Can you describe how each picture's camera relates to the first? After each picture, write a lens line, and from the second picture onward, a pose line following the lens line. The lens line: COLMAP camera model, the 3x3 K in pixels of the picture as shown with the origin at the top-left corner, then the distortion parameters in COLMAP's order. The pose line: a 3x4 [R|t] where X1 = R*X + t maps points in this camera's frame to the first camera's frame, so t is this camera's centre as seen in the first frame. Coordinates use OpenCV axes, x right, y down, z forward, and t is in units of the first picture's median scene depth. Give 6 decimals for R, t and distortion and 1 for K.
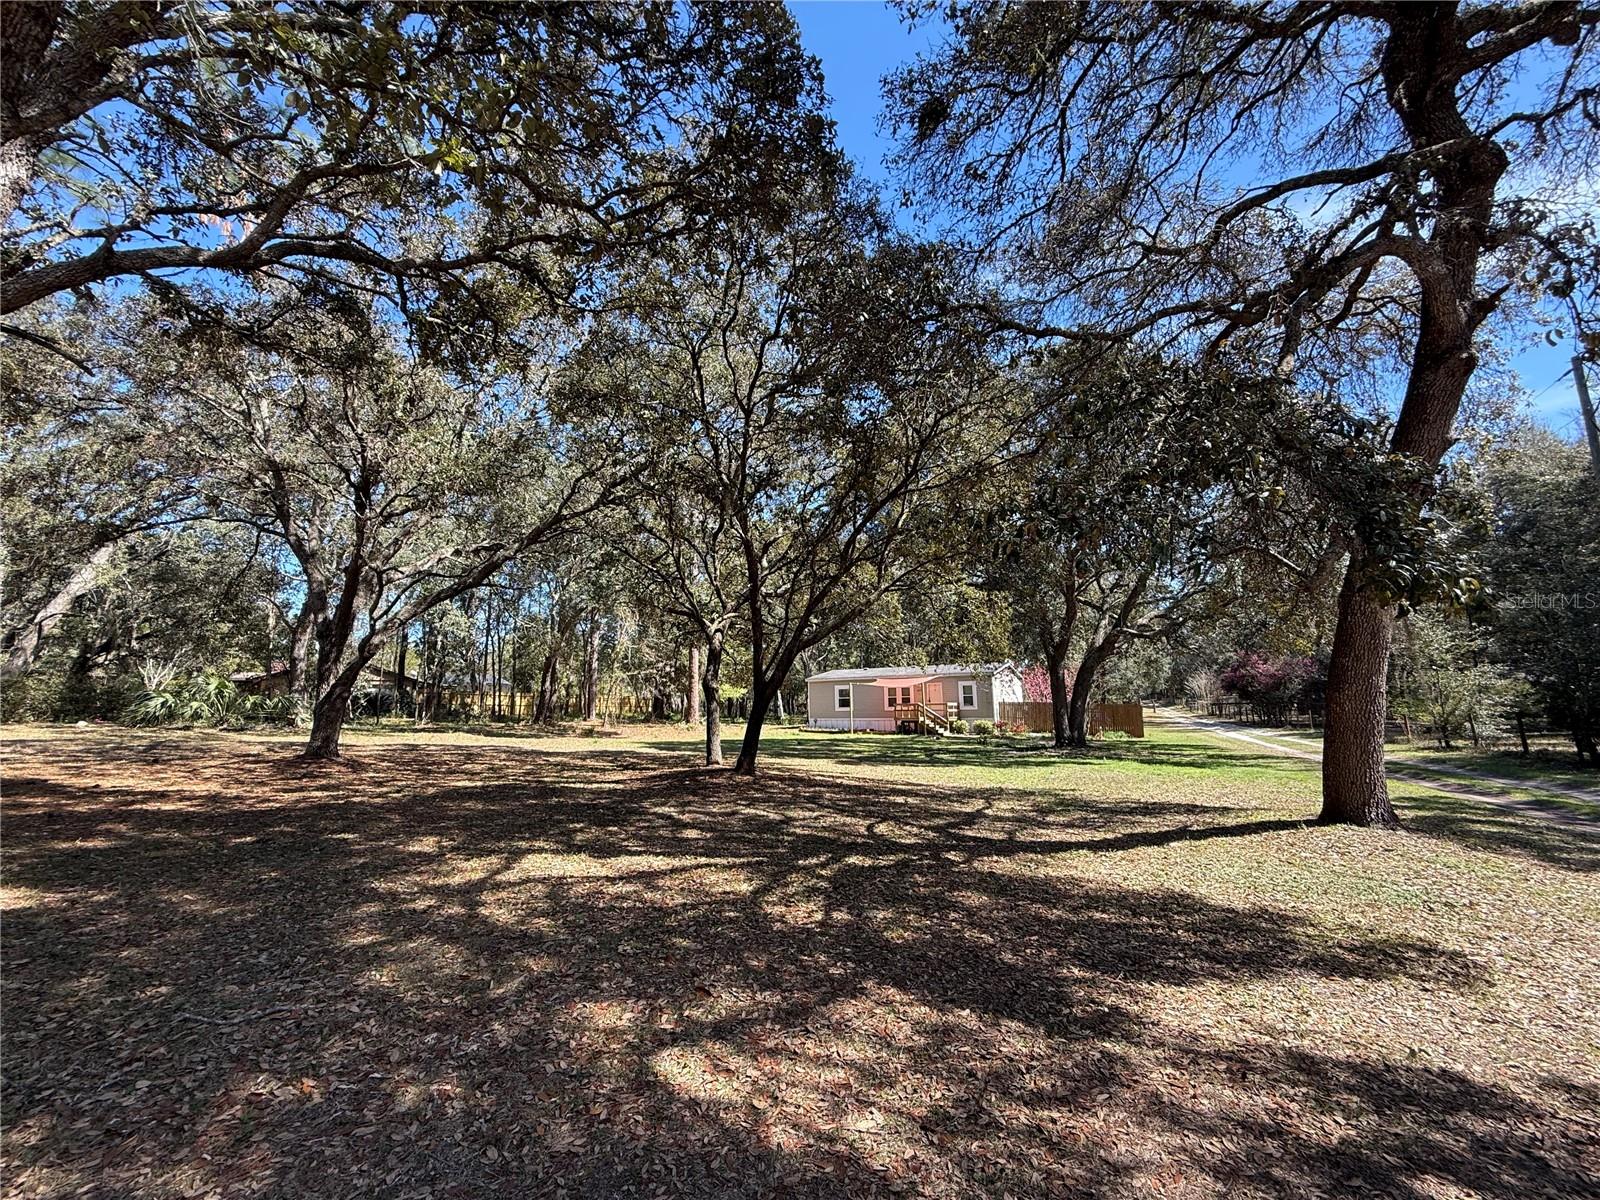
lens RADIAL K [[630.4, 0, 793.7], [0, 630.4, 599.4], [0, 0, 1]] dist [-0.007661, 0.001370]
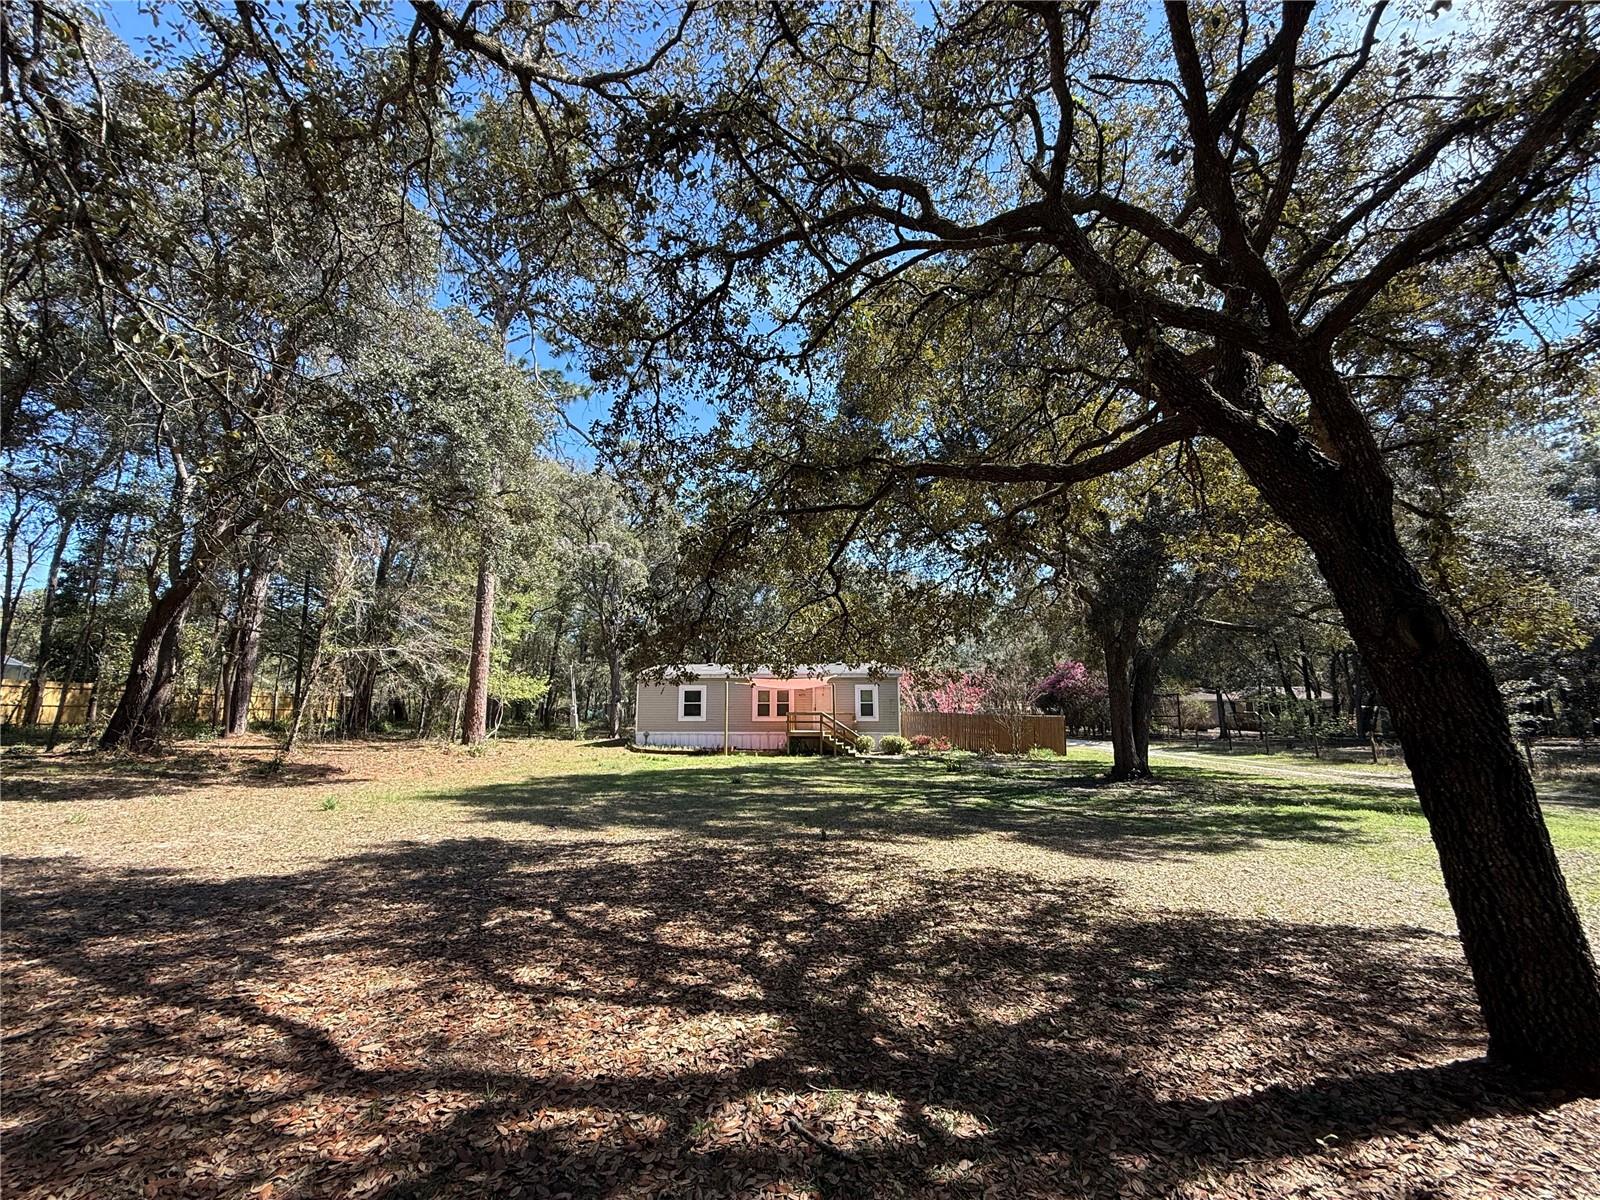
lens RADIAL K [[630.4, 0, 798.1], [0, 630.4, 595.7], [0, 0, 1]] dist [-0.007661, 0.001370]
pose [[0.893438, 0.092559, 0.439547, -0.149918], [-0.086087, 0.995684, -0.034685, 0.053298], [-0.440860, -0.006851, 0.897550, 0.330265]]
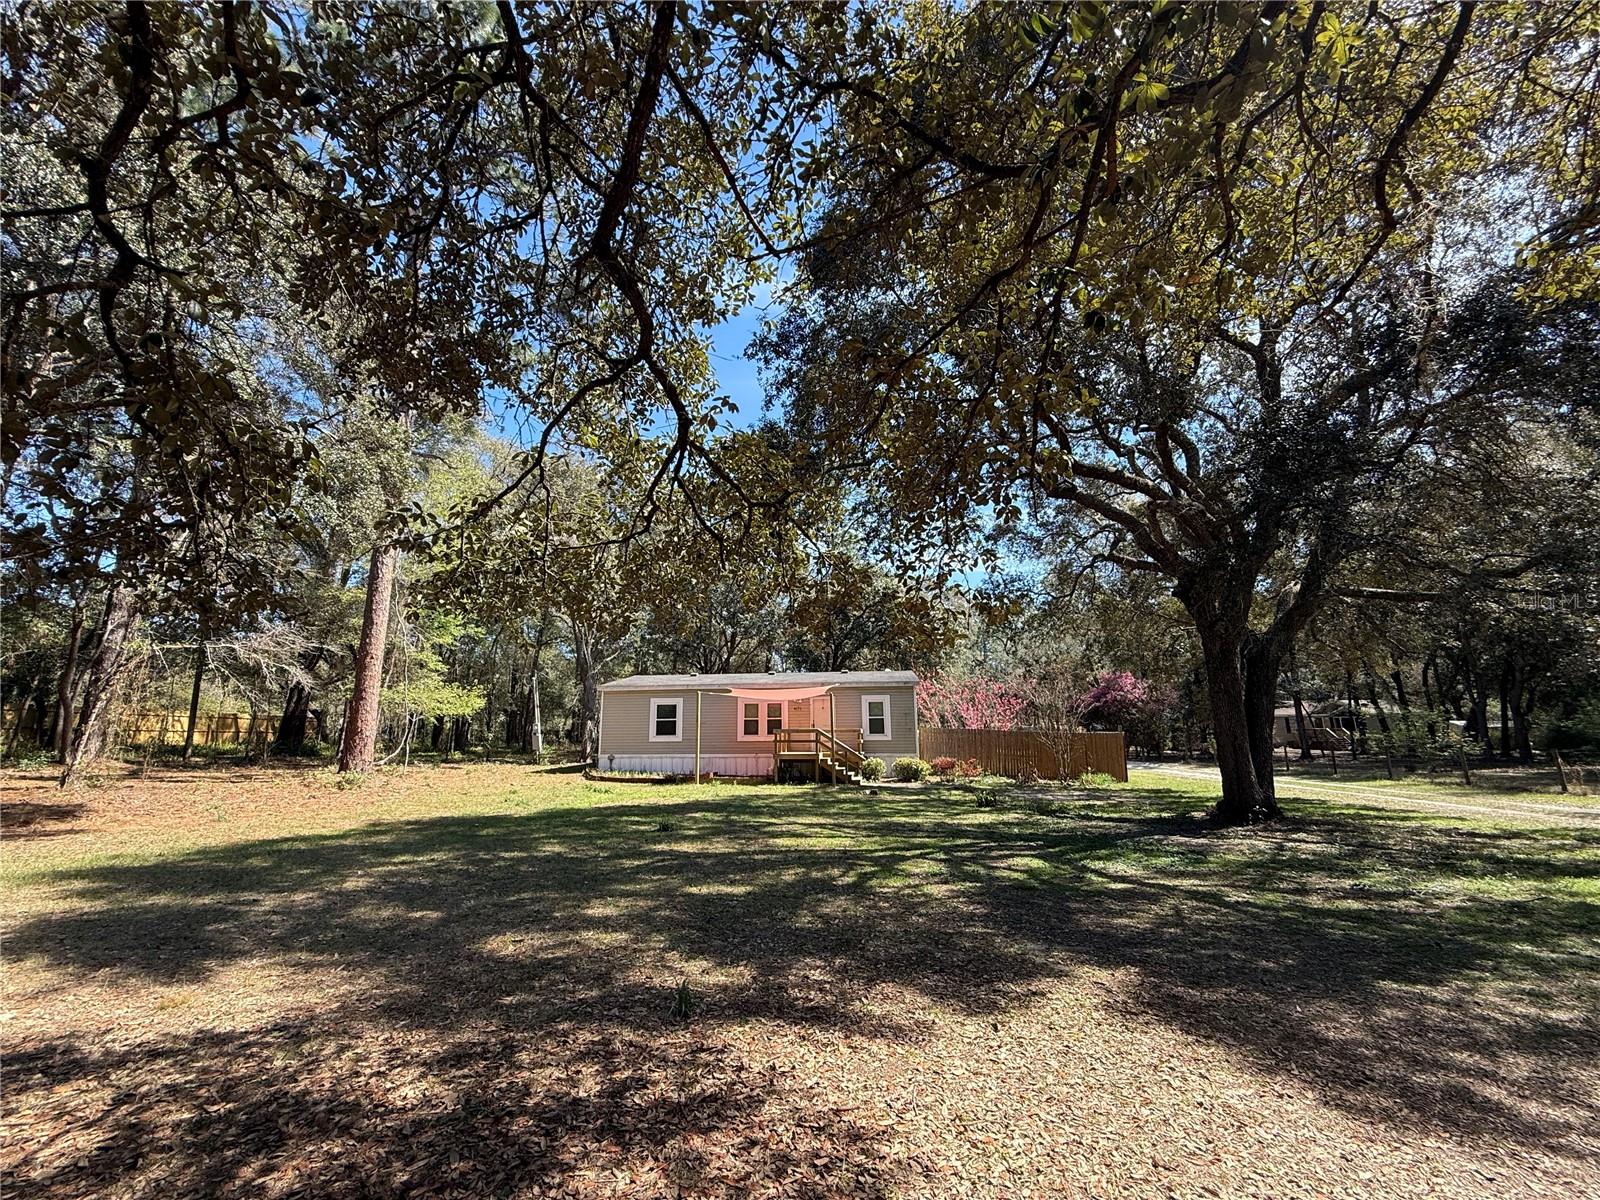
lens RADIAL K [[630.4, 0, 805.6], [0, 630.4, 613.2], [0, 0, 1]] dist [-0.007661, 0.001370]
pose [[0.907247, 0.084384, 0.412046, -0.057469], [-0.075336, 0.996427, -0.038185, 0.075076], [-0.413796, 0.003602, 0.910362, 0.439939]]
